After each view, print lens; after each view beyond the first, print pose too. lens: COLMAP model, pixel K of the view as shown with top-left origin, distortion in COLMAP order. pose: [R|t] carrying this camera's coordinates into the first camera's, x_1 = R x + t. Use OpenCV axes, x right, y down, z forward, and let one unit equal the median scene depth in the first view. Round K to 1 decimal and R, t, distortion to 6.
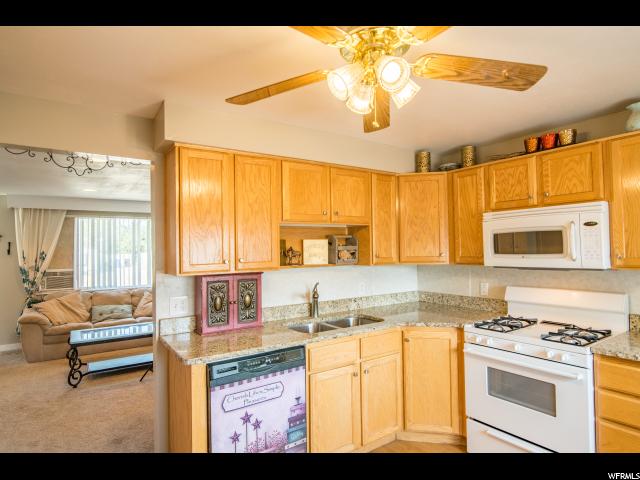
lens RADIAL K [[368.0, 0, 320.0], [0, 368.0, 240.0], [0, 0, 1]] dist [-0.002891, -0.000691]
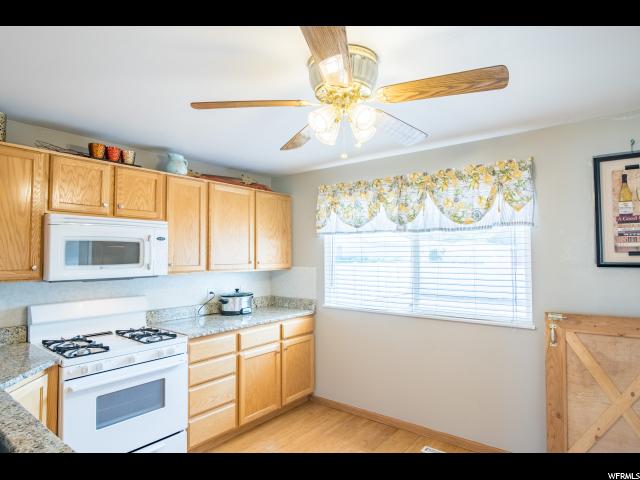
lens RADIAL K [[368.0, 0, 320.0], [0, 368.0, 240.0], [0, 0, 1]] dist [-0.002891, -0.000691]
pose [[-0.289014, 0.058373, 0.955544, -0.455153], [-0.014805, 0.997747, -0.065429, 0.025416], [-0.957210, -0.033057, -0.287498, 0.654202]]
